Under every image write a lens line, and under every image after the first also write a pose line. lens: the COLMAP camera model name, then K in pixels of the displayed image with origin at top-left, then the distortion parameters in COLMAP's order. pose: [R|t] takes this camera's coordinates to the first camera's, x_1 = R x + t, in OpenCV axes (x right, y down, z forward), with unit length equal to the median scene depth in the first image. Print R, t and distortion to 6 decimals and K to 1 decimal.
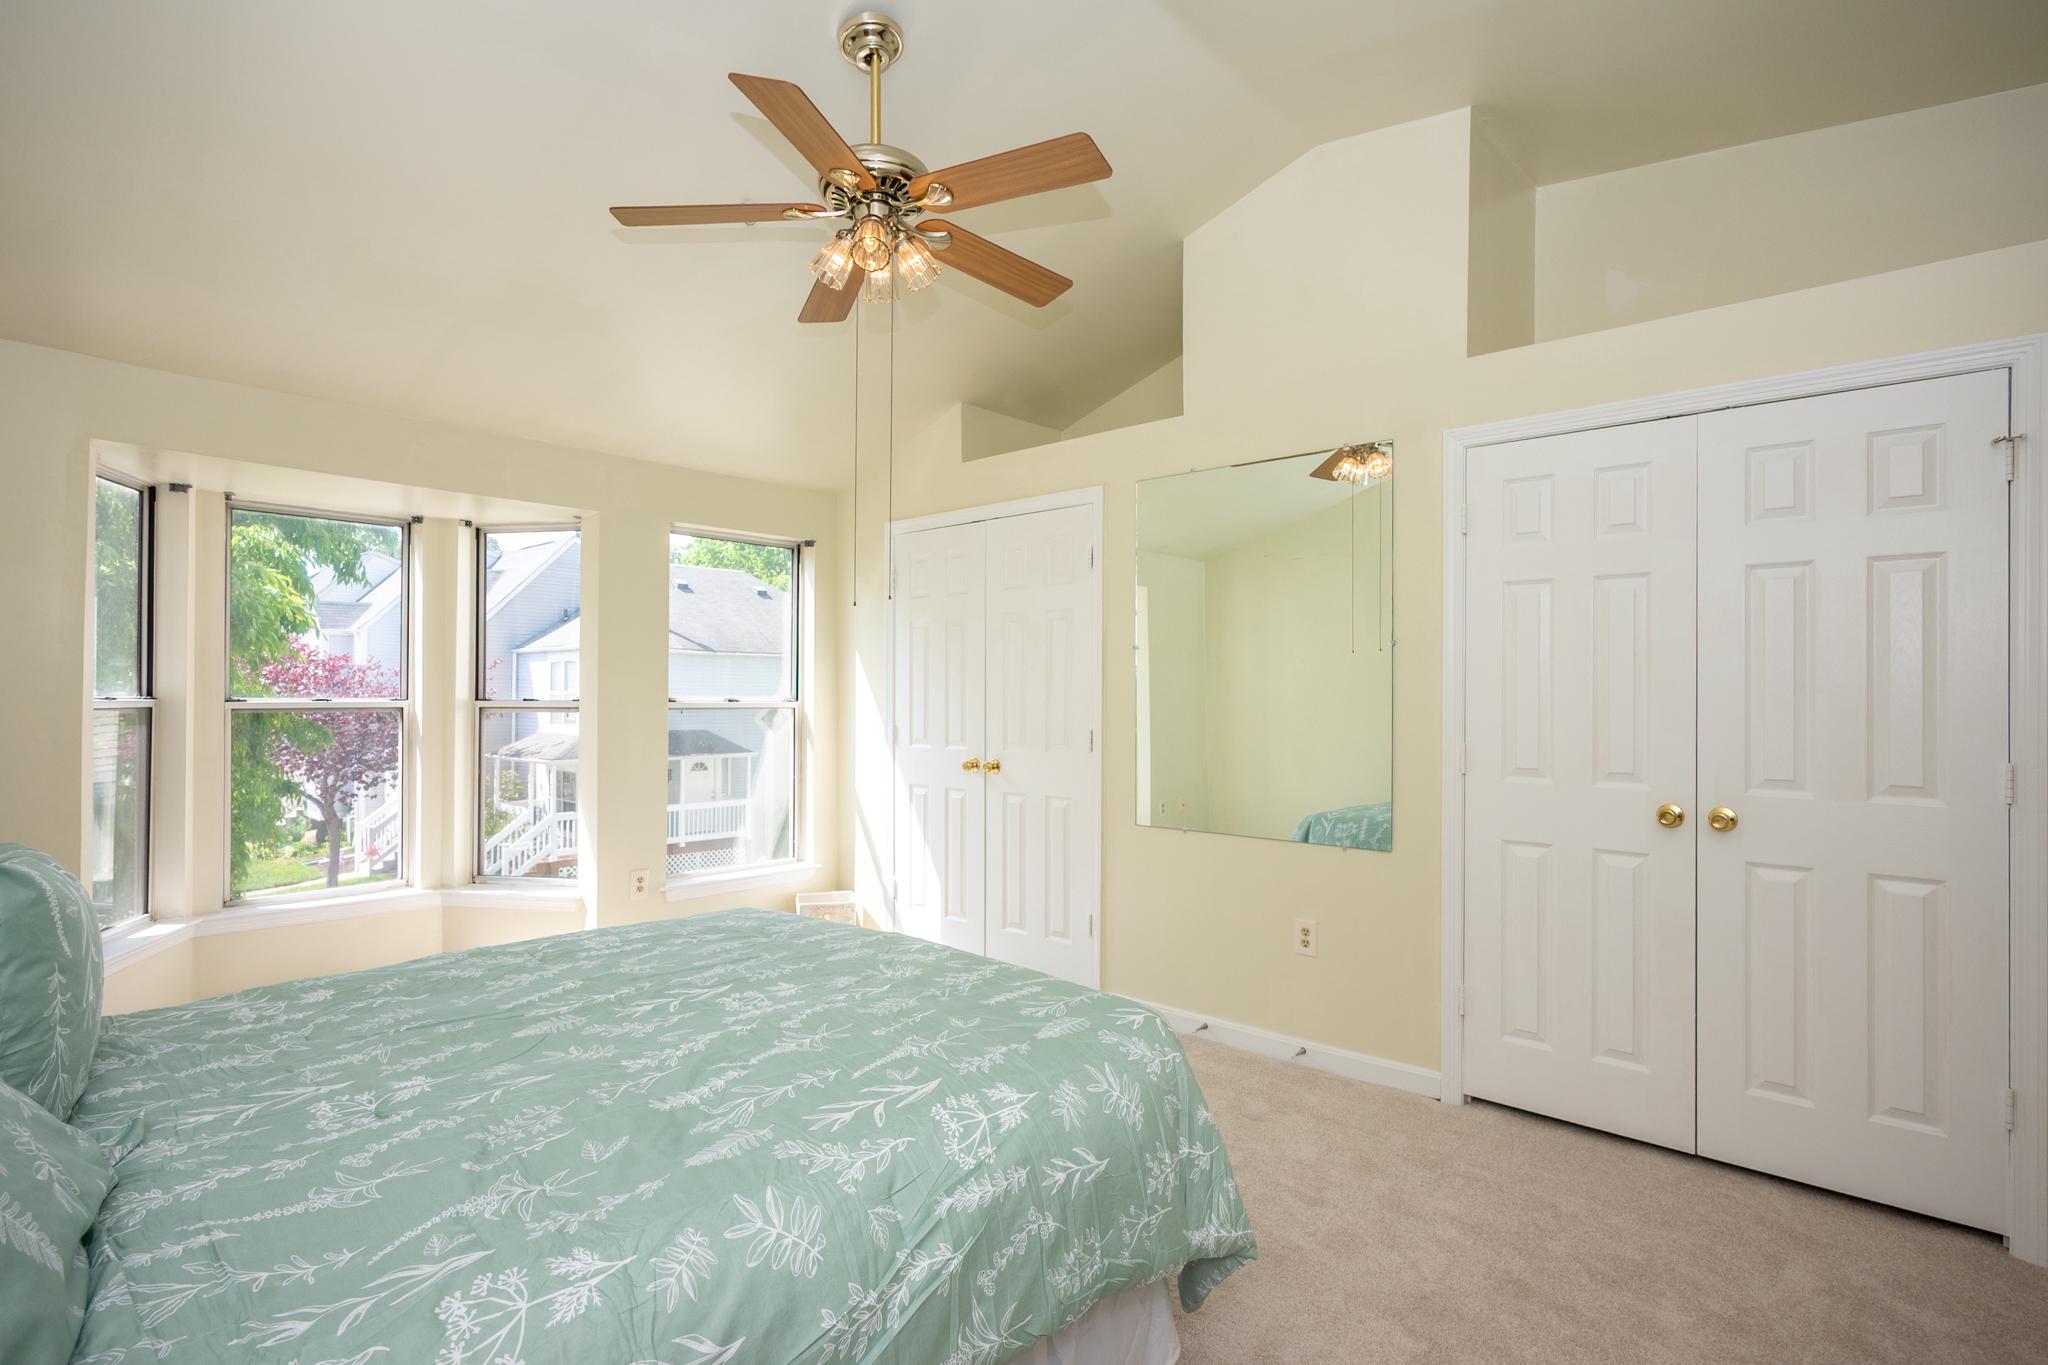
lens RADIAL K [[993.2, 0, 1024.0], [0, 993.2, 682.5], [0, 0, 1]] dist [-0.079179, 0.038348]
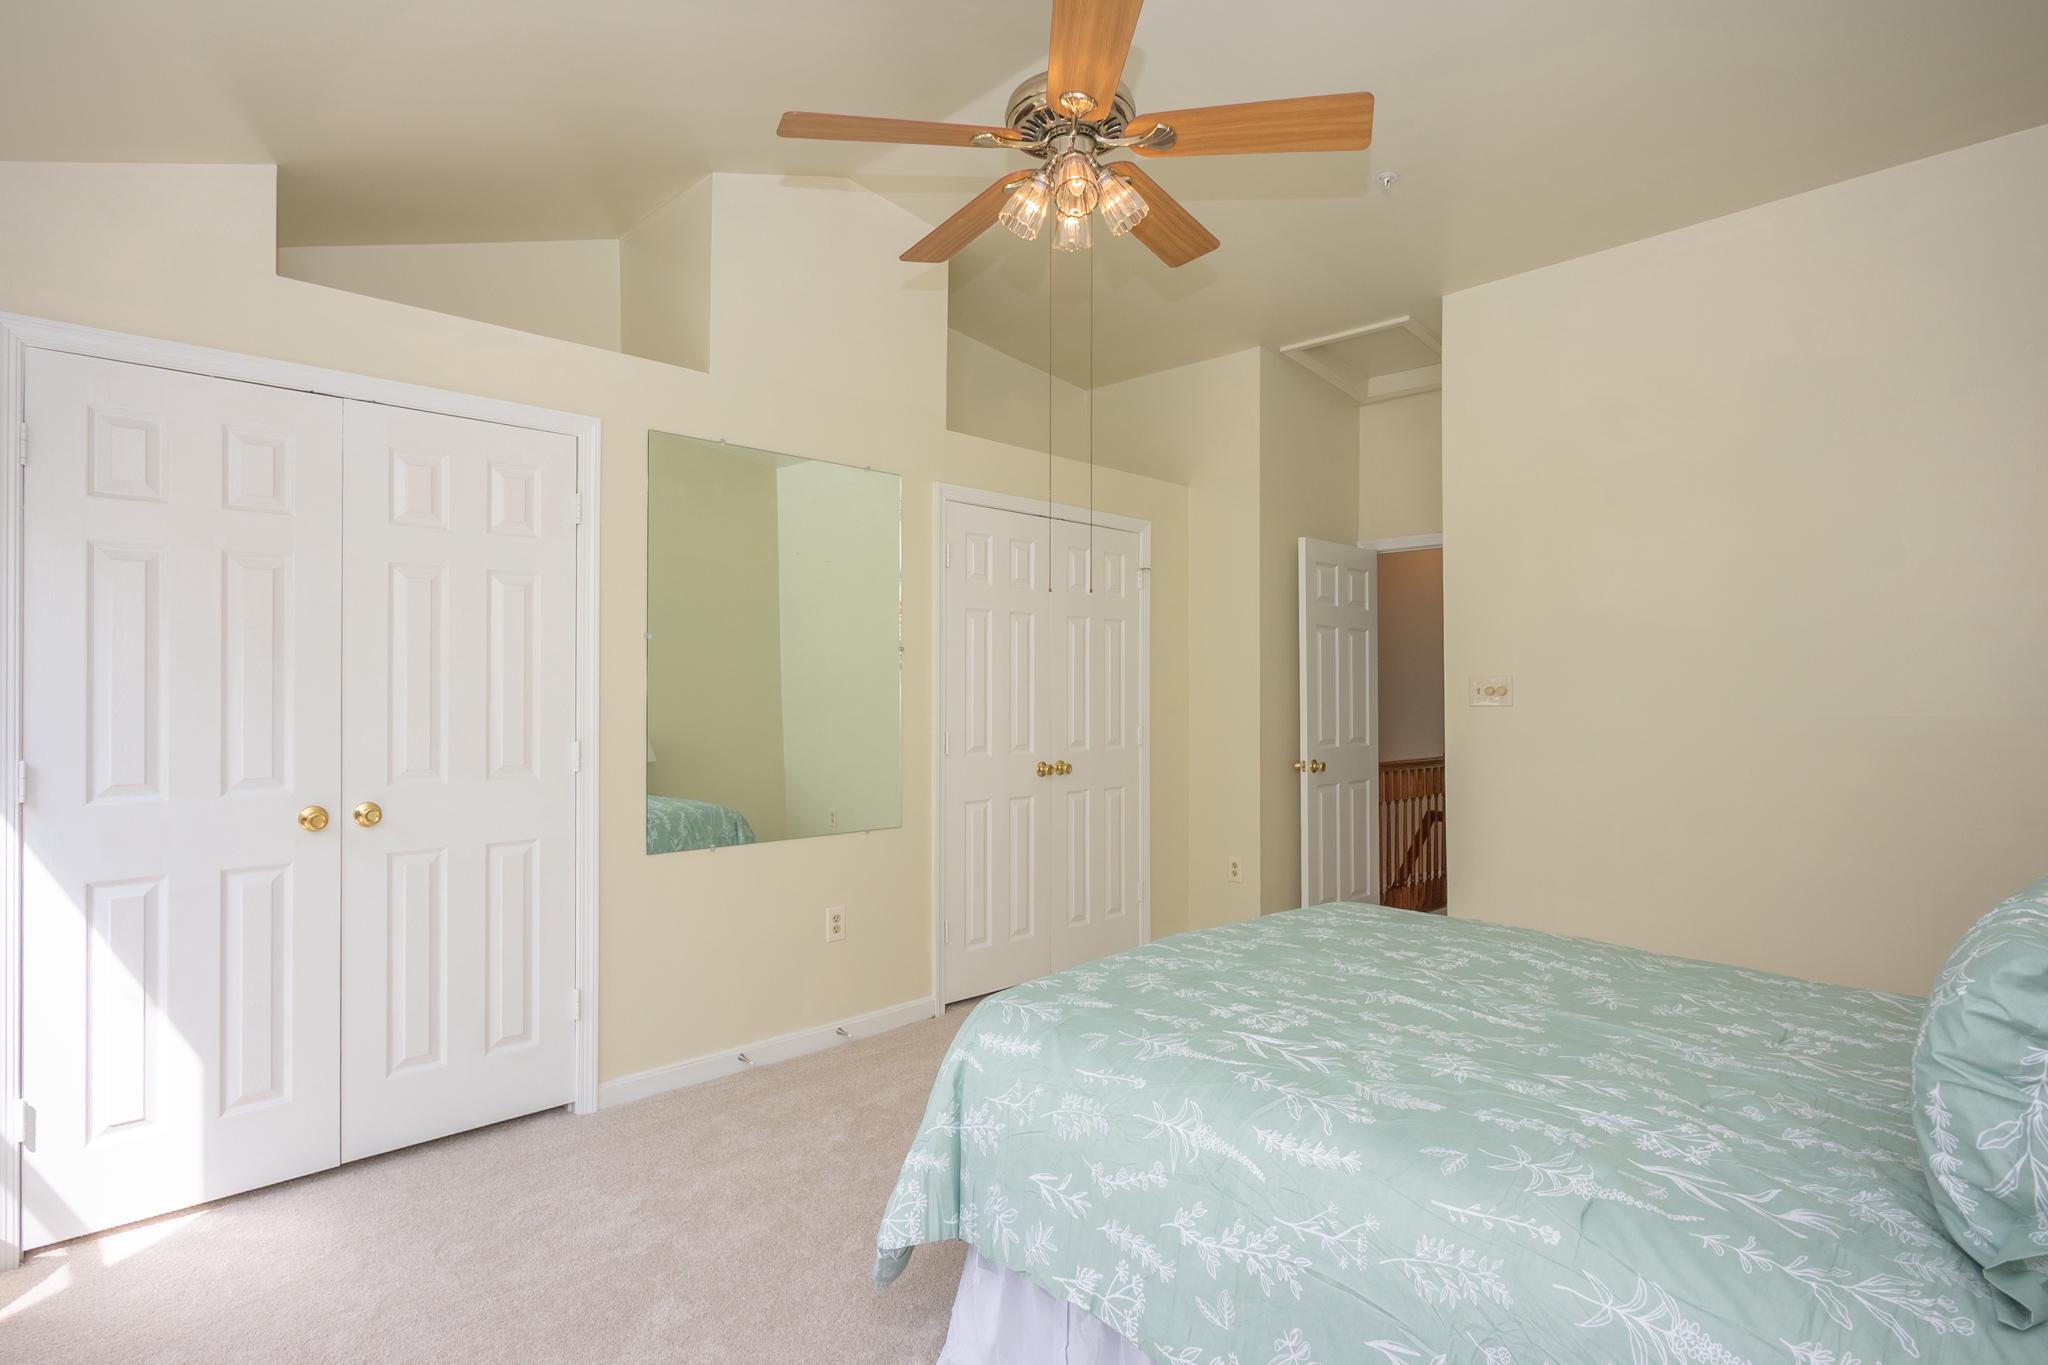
lens RADIAL K [[1011.6, 0, 1023.4], [0, 1011.6, 678.8], [0, 0, 1]] dist [-0.001645, 0.000851]
pose [[0.096891, 0.005483, 0.995280, -0.297956], [-0.011469, 0.999925, -0.004392, -0.000984], [-0.995229, -0.010990, 0.096947, 0.264842]]
